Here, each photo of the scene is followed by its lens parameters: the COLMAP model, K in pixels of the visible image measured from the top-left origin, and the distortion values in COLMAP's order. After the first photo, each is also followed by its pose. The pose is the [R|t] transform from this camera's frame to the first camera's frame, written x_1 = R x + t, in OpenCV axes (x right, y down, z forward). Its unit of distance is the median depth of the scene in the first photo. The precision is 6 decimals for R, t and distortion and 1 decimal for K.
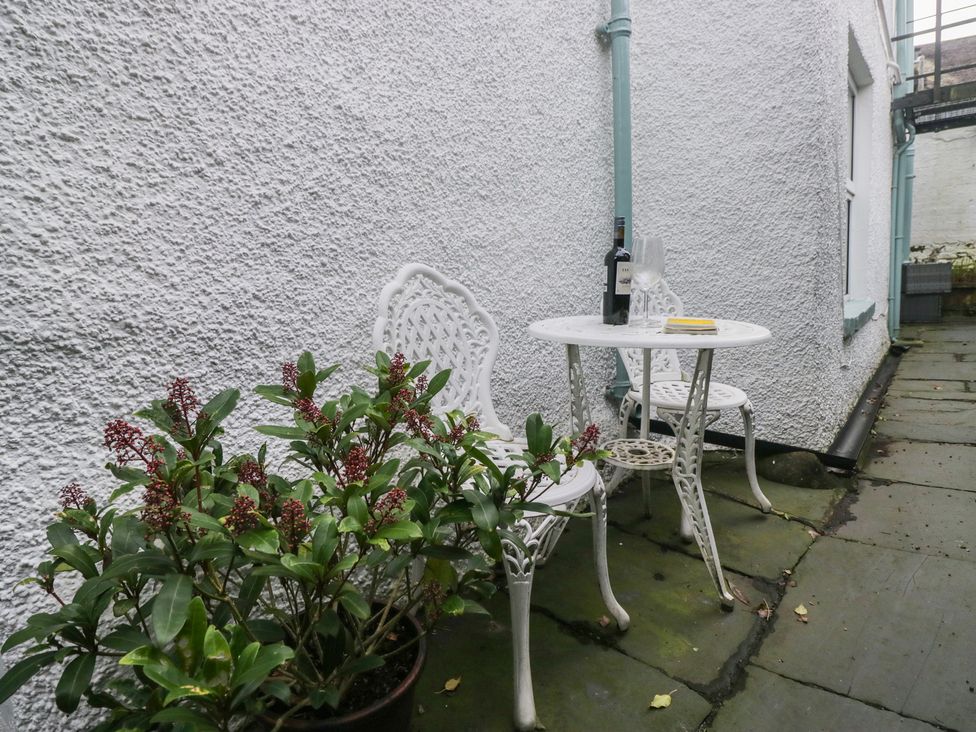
lens RADIAL K [[596.1, 0, 488.0], [0, 596.1, 366.0], [0, 0, 1]] dist [0.004964, -0.016844]
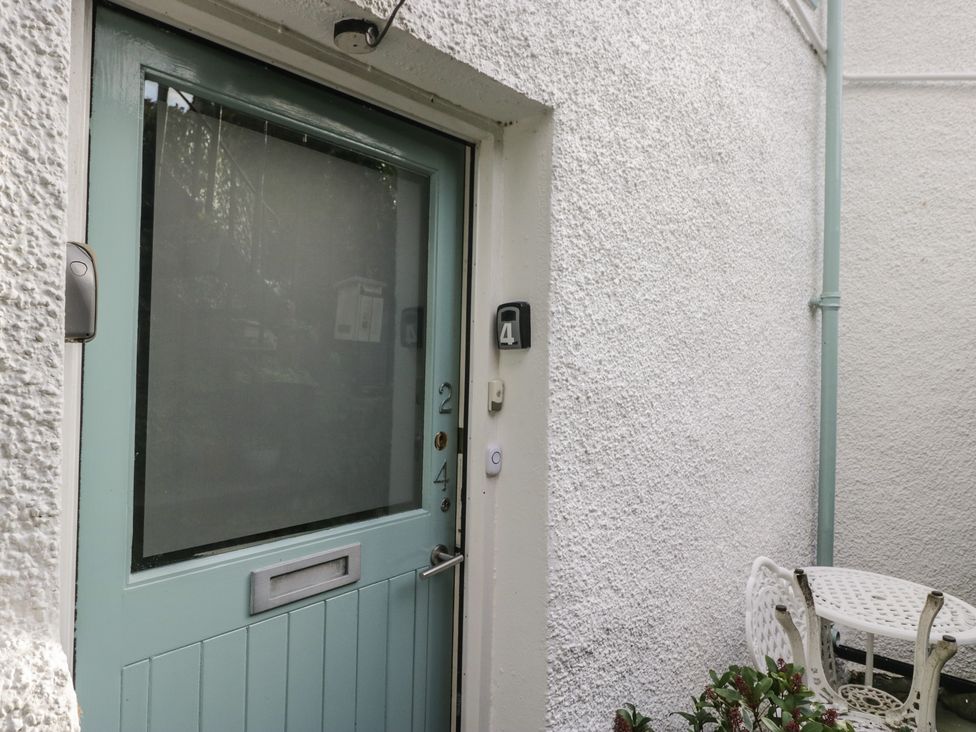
lens RADIAL K [[744.0, 0, 490.4], [0, 744.0, 355.7], [0, 0, 1]] dist [-0.000283, -0.001795]
pose [[0.997645, 0.068593, -0.000645, -0.541896], [-0.068066, 0.988726, -0.133372, -0.273461], [-0.008511, 0.133102, 0.991066, -0.533412]]
